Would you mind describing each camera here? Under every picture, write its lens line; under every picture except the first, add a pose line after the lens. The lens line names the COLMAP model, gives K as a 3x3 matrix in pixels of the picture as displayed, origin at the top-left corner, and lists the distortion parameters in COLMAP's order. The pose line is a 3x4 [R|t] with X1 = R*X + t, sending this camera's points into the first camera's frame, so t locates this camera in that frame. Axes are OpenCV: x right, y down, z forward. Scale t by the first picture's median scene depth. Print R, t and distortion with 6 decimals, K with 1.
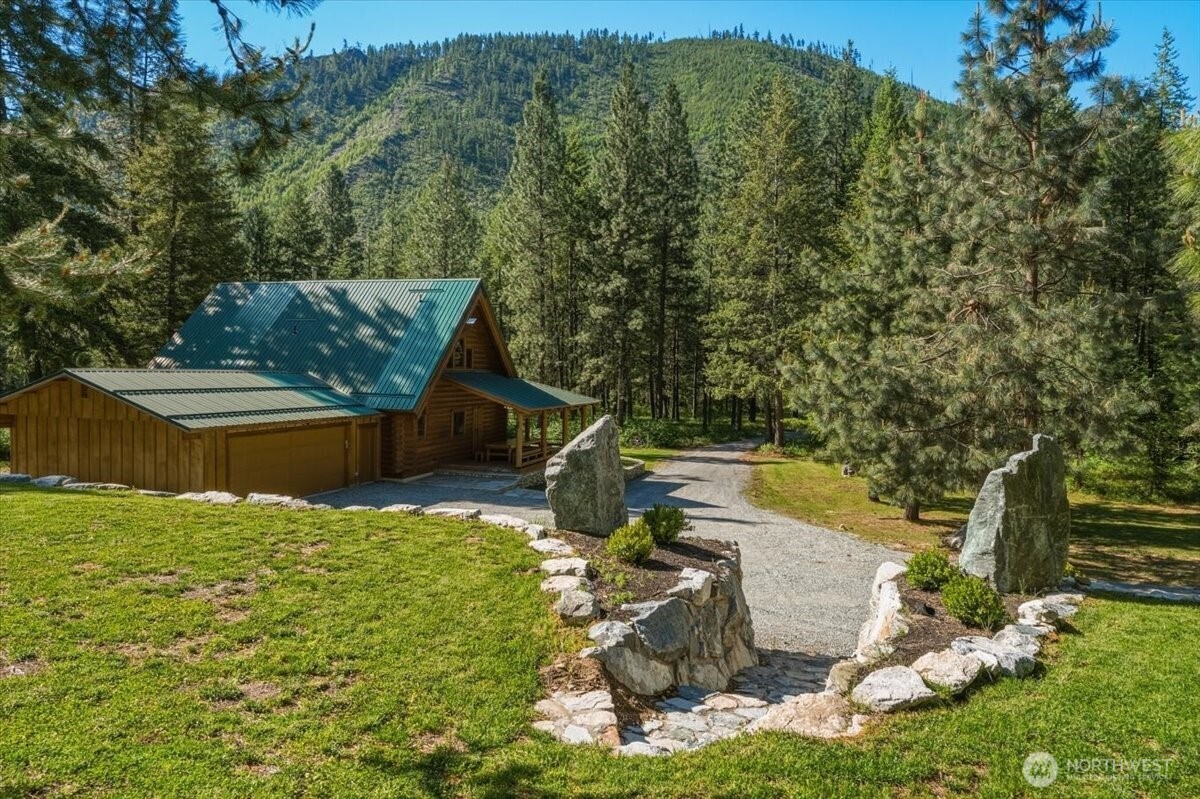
lens RADIAL K [[745.5, 0, 604.5], [0, 745.5, 413.7], [0, 0, 1]] dist [-0.006215, 0.001871]
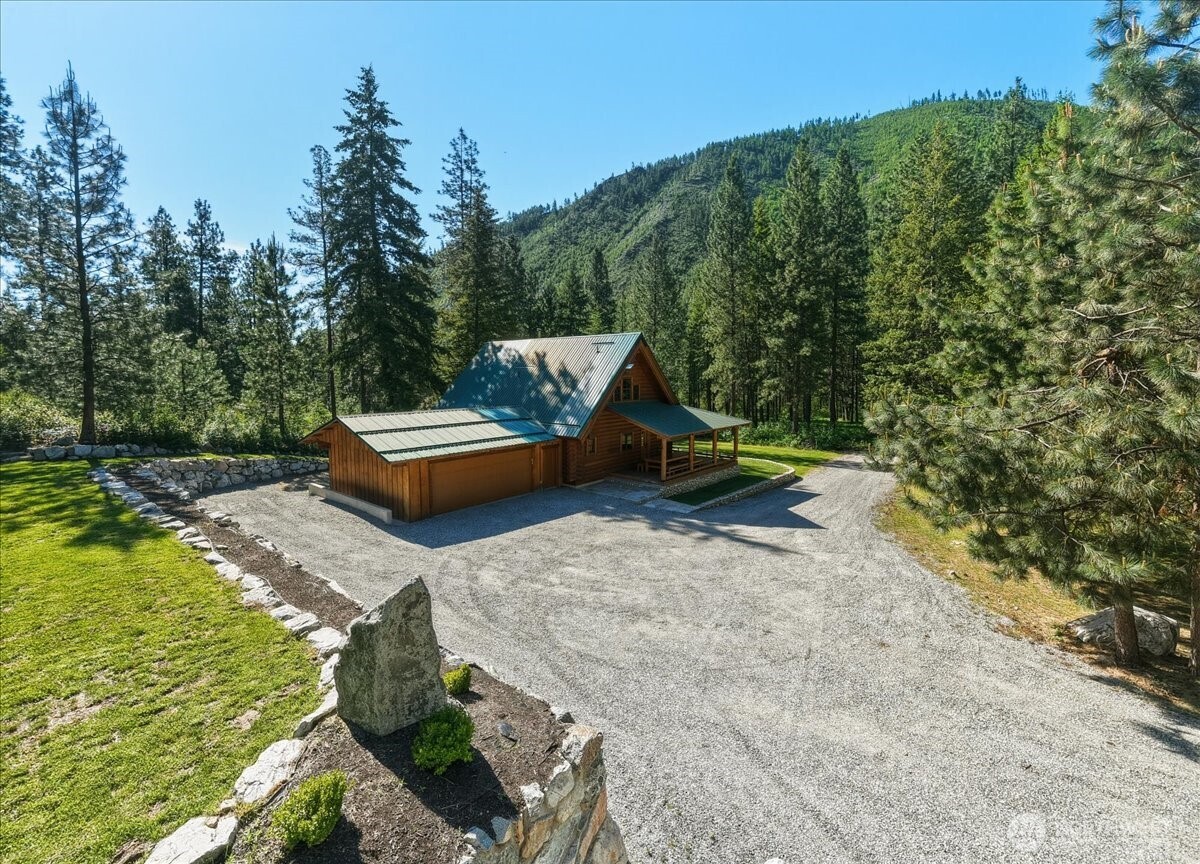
lens RADIAL K [[506.2, 0, 599.2], [0, 506.2, 410.5], [0, 0, 1]] dist [-0.007954, 0.000371]
pose [[0.916372, 0.009409, -0.400218, 0.063655], [-0.004353, 0.999899, 0.013540, -0.030479], [0.400305, -0.010666, 0.916320, 0.089229]]
